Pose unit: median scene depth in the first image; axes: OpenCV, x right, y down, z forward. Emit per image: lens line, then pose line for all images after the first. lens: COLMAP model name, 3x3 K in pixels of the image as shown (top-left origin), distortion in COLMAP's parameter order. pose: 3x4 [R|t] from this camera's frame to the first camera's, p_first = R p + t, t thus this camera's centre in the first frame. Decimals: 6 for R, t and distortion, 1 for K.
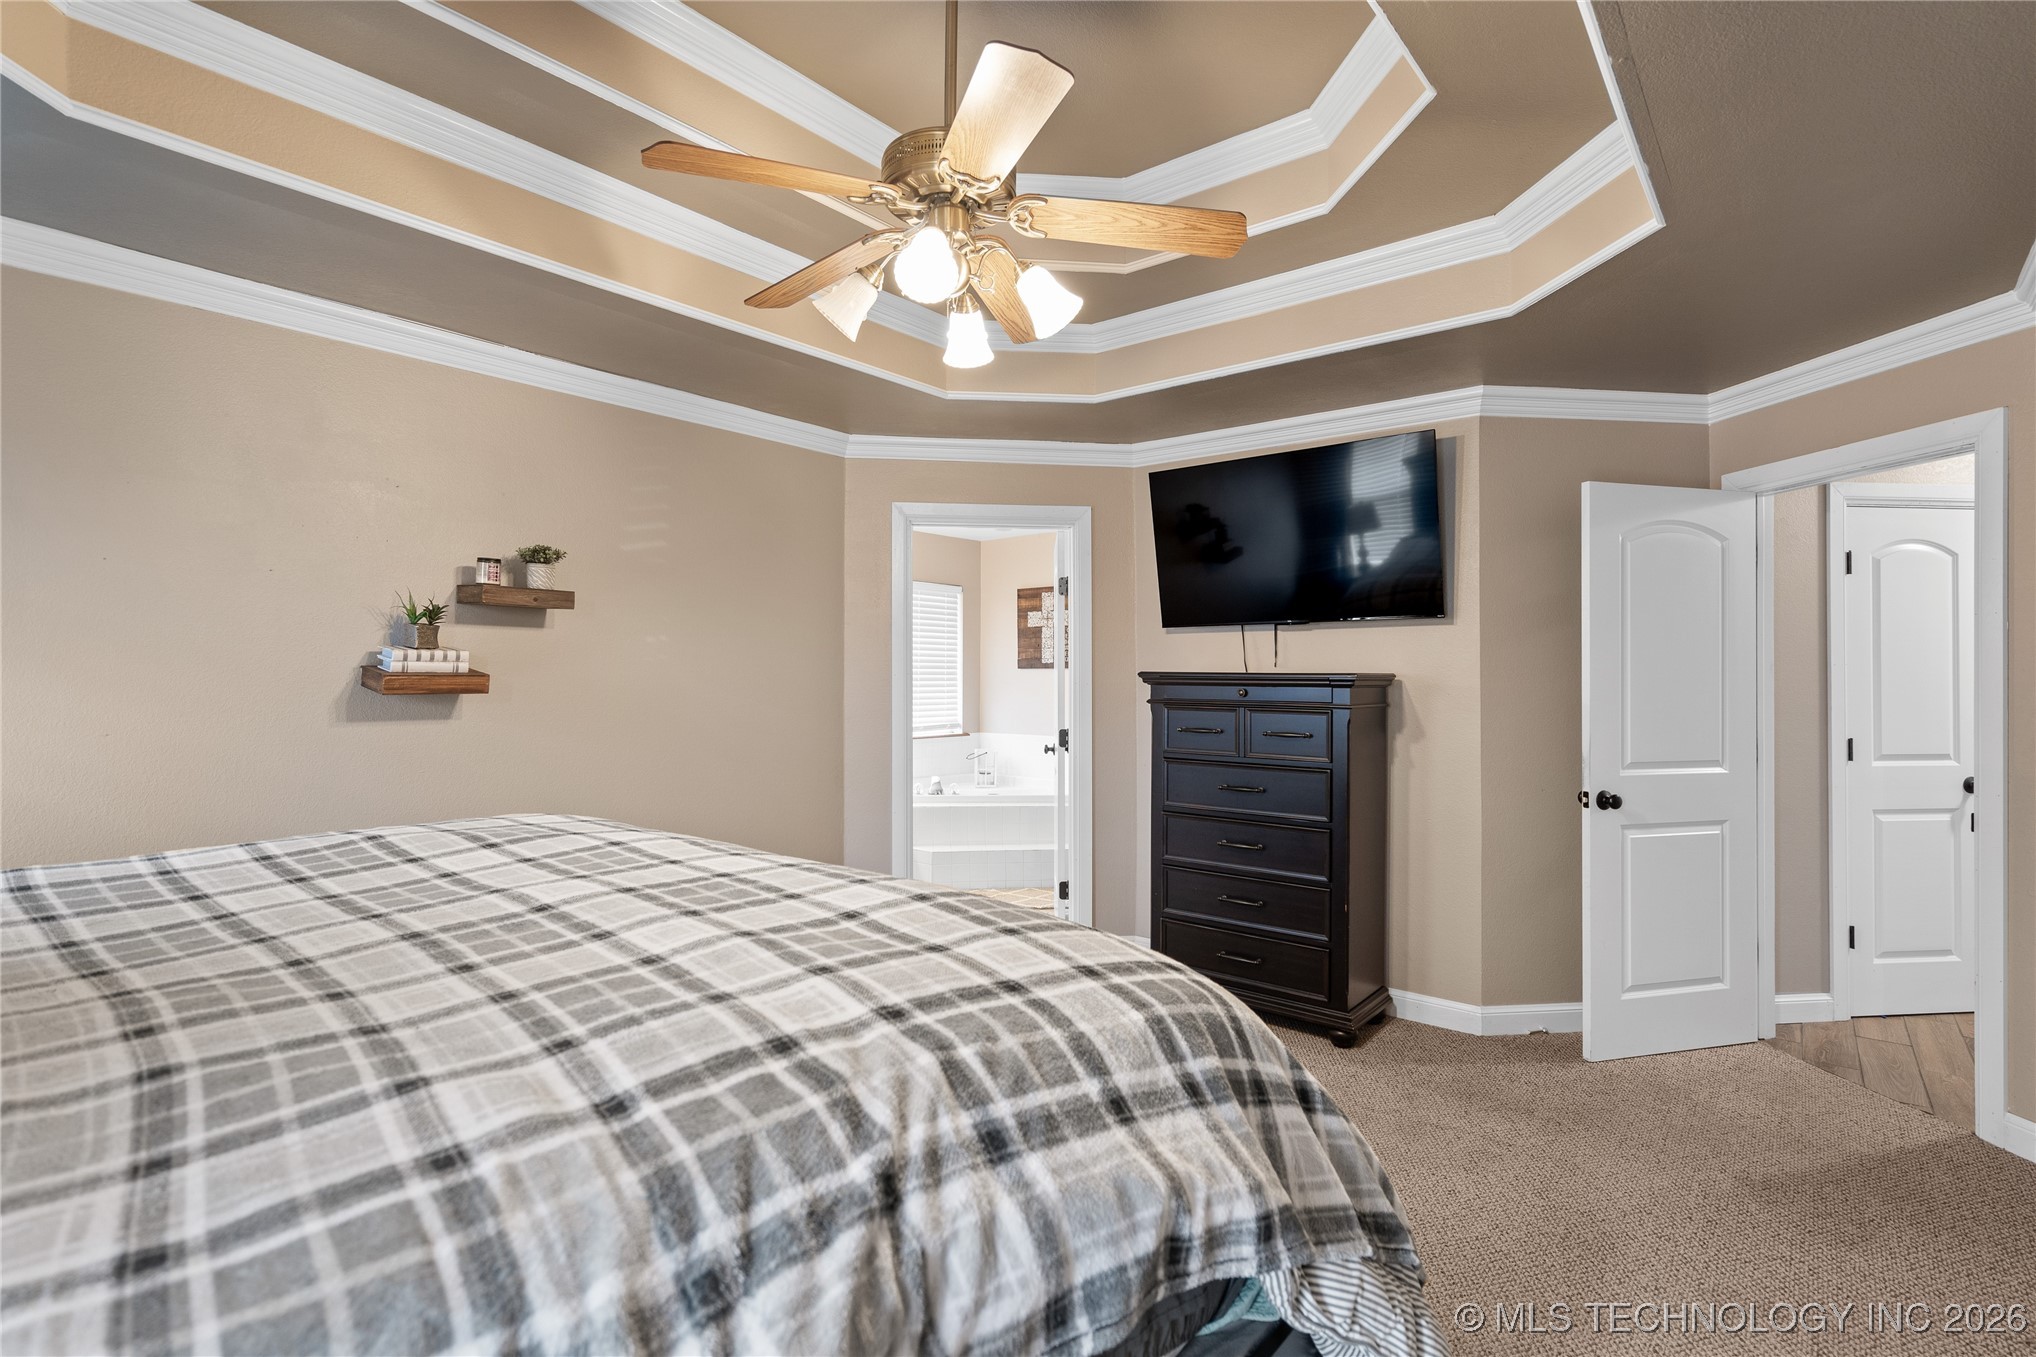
lens RADIAL K [[950.3, 0, 1016.1], [0, 950.3, 675.0], [0, 0, 1]] dist [-0.000351, 0.001893]
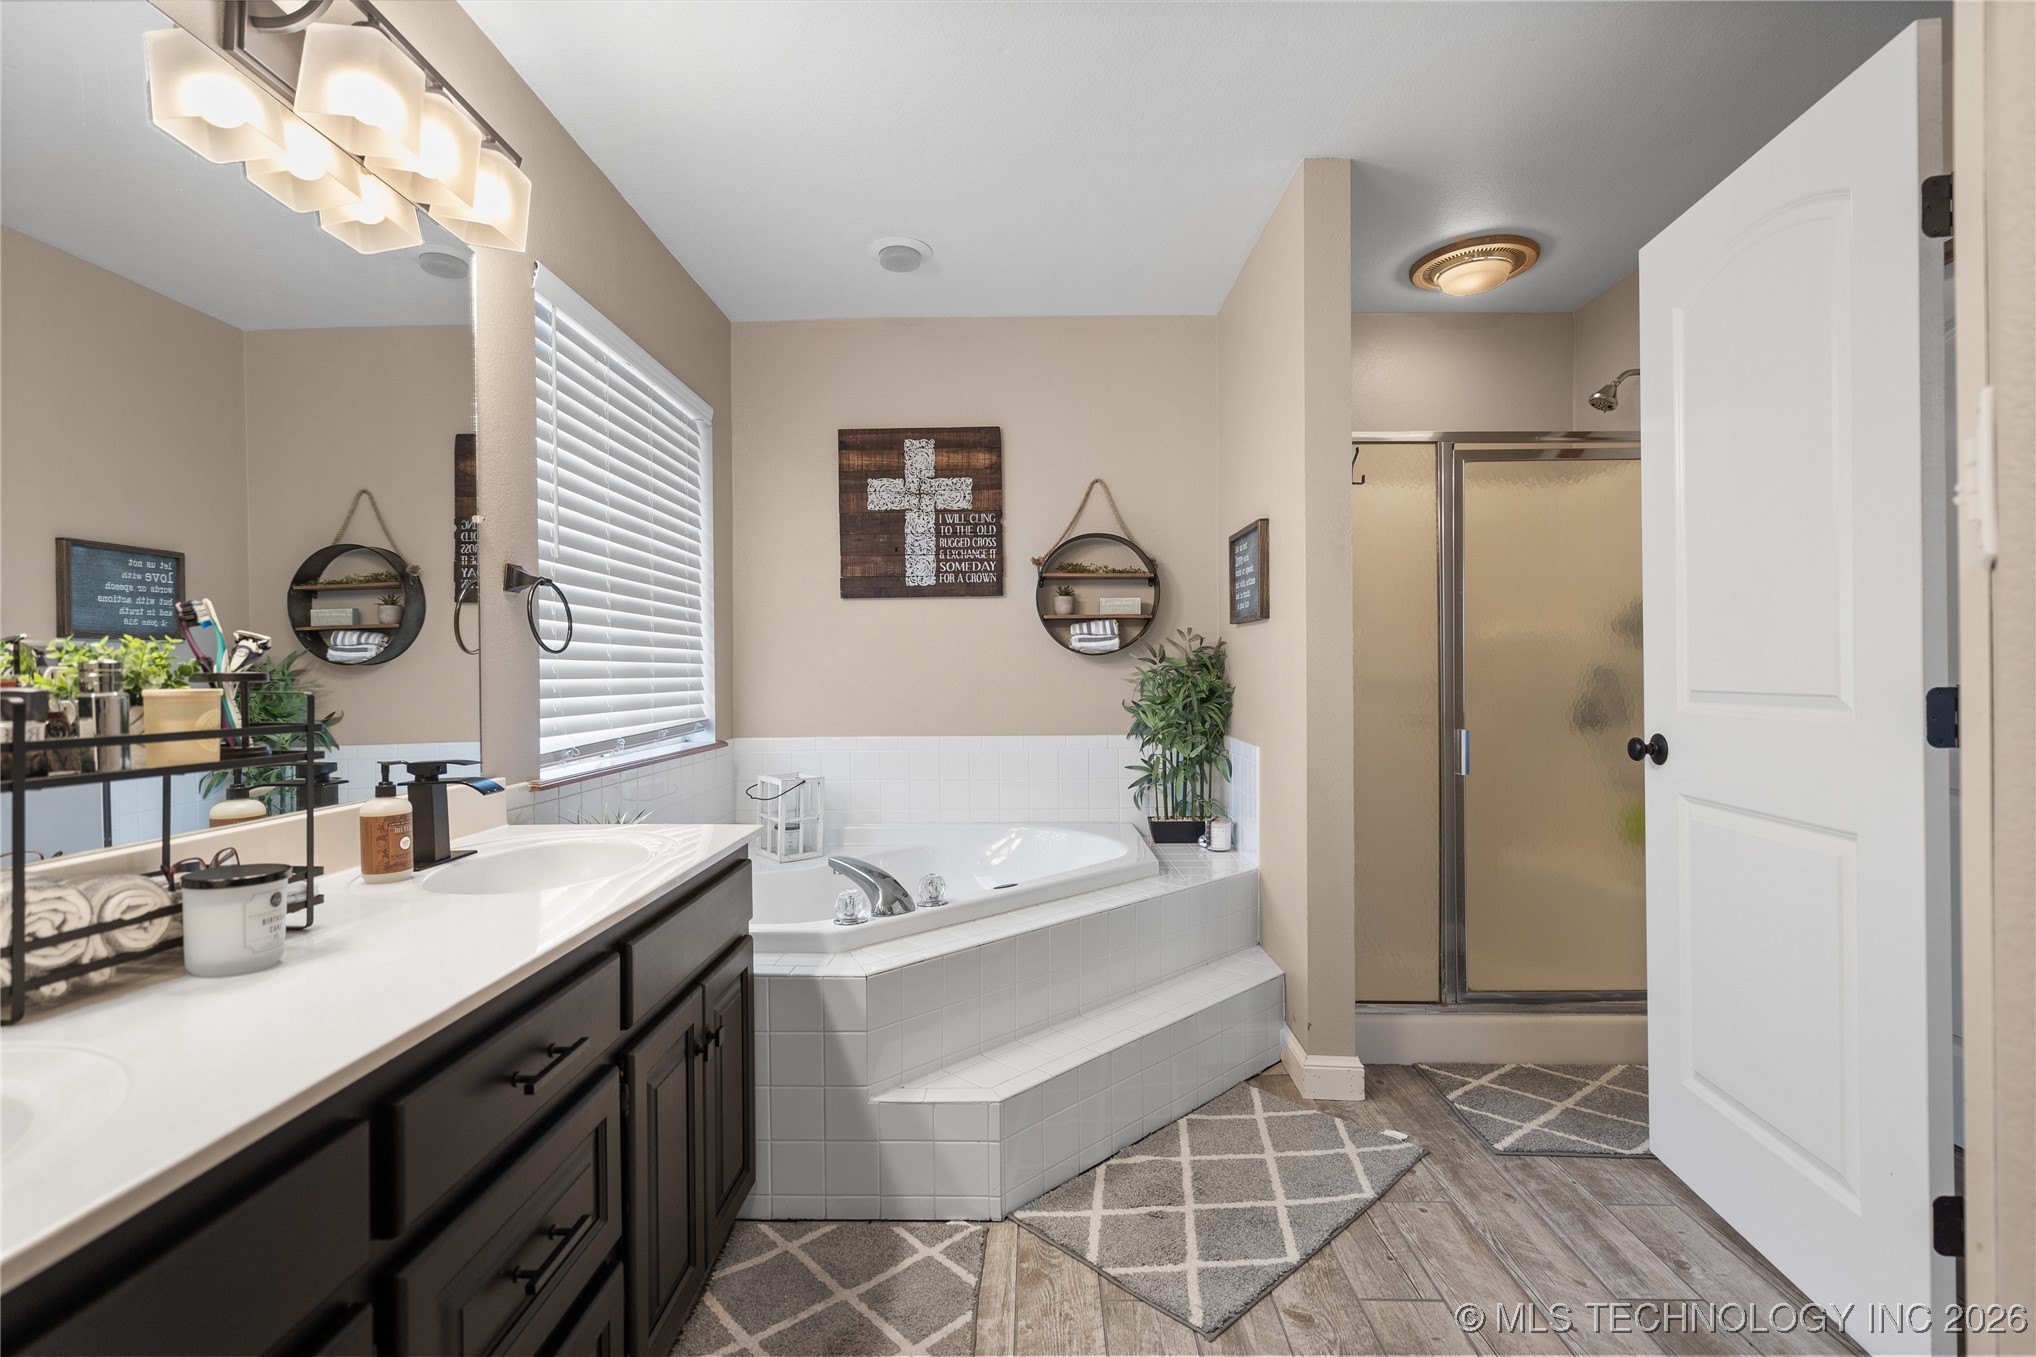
lens RADIAL K [[950.3, 0, 1011.0], [0, 950.3, 675.2], [0, 0, 1]] dist [-0.000351, 0.001893]
pose [[0.786475, -0.013186, 0.617481, -0.226007], [0.011603, 0.999911, 0.006573, 0.029744], [-0.617513, 0.001995, 0.786558, 0.580508]]
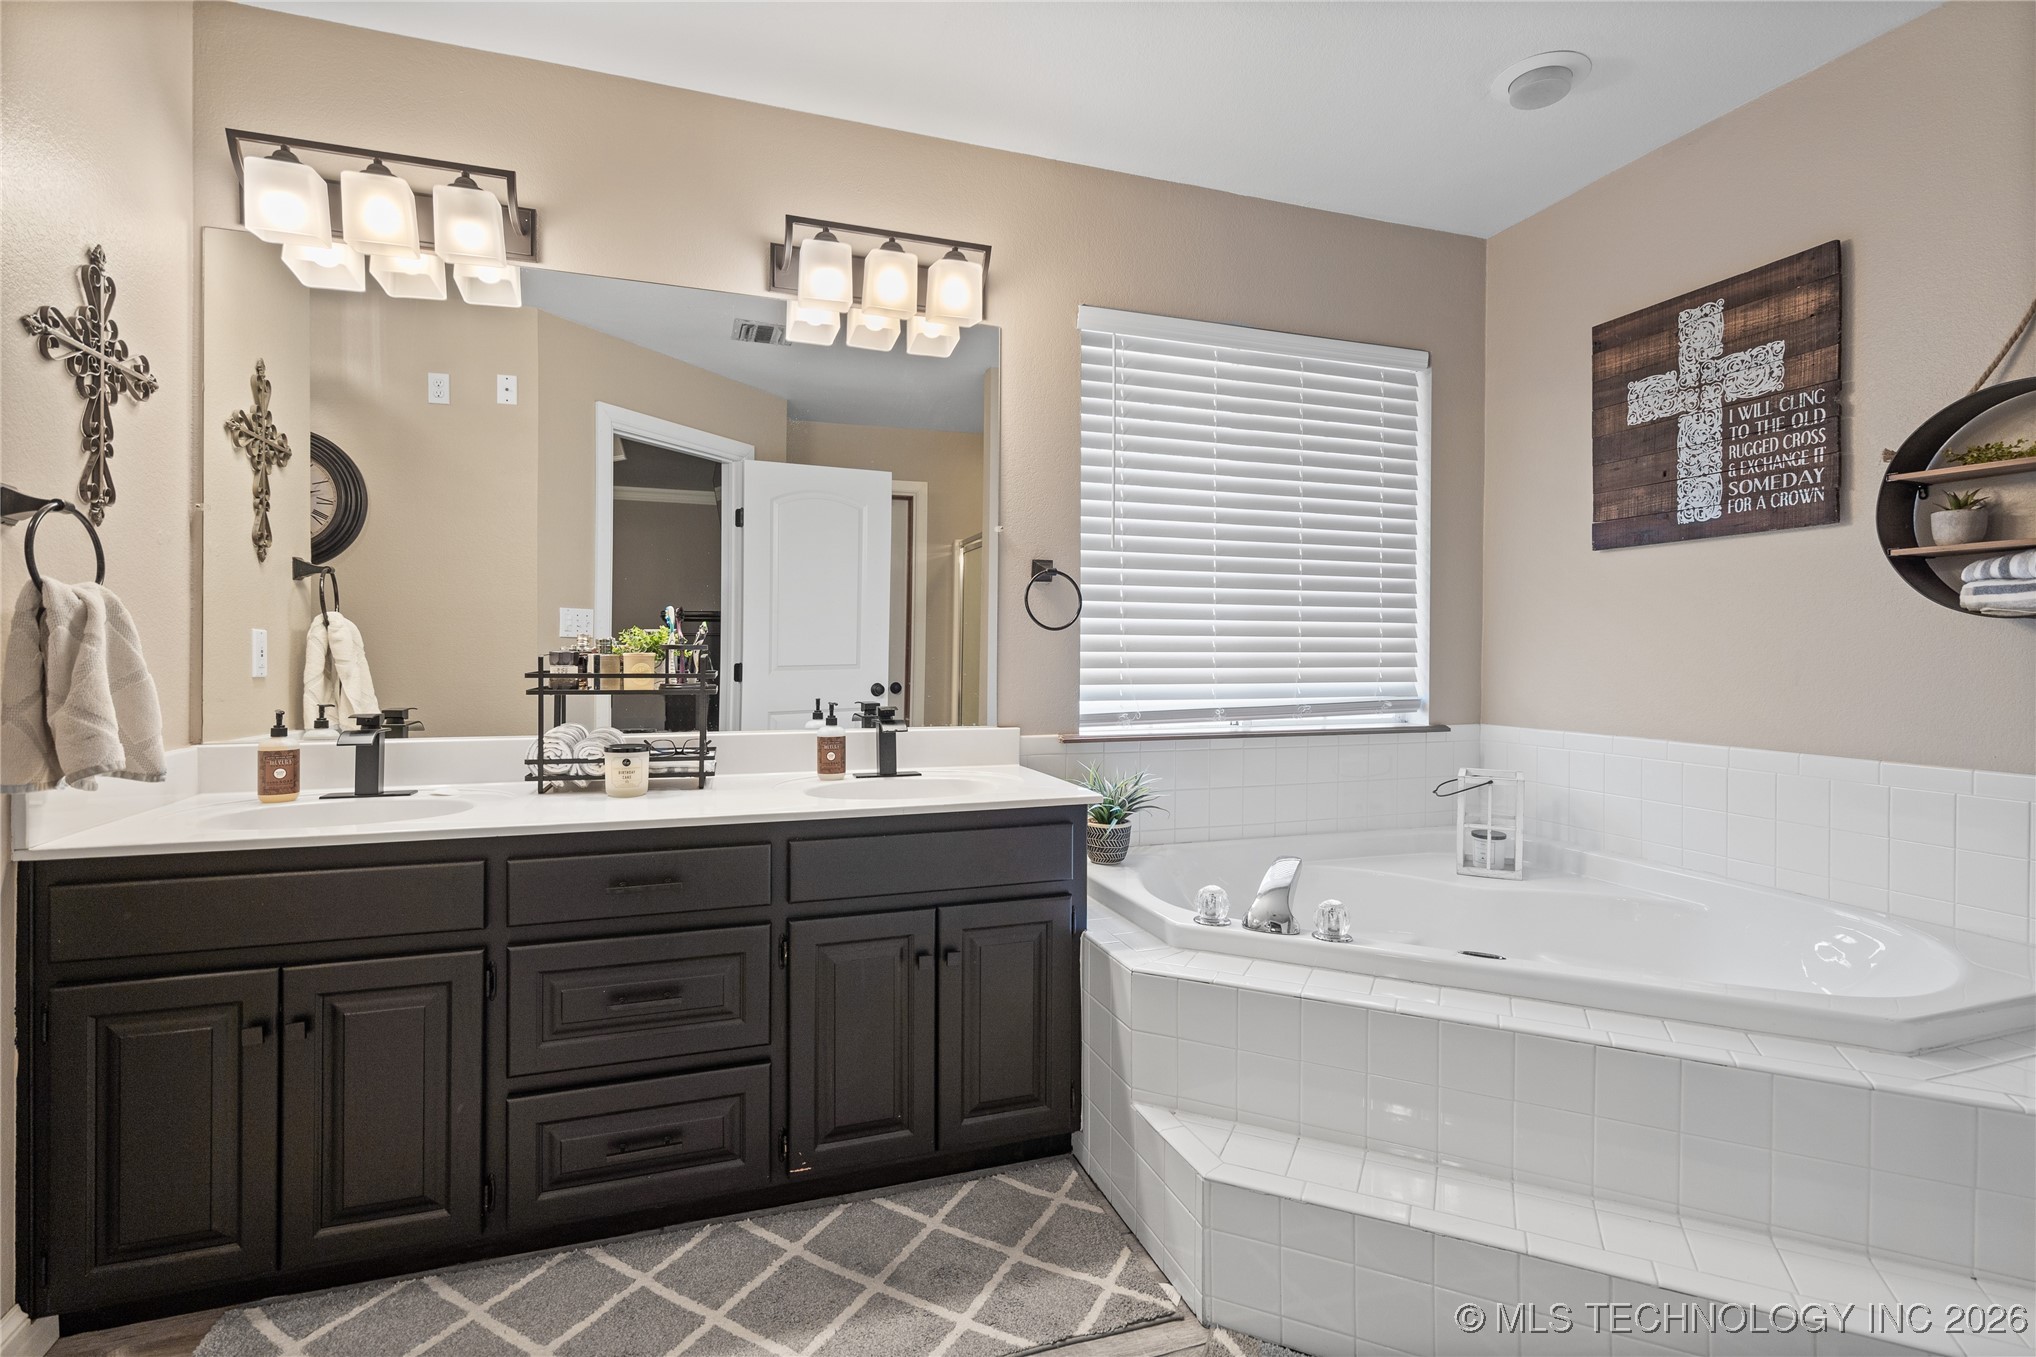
lens RADIAL K [[950.3, 0, 1013.9], [0, 950.3, 657.3], [0, 0, 1]] dist [-0.000351, 0.001893]
pose [[0.851791, 0.001850, -0.523878, 0.003241], [0.001658, 0.999979, 0.006229, 0.031112], [0.523879, -0.006174, 0.851770, 0.586073]]
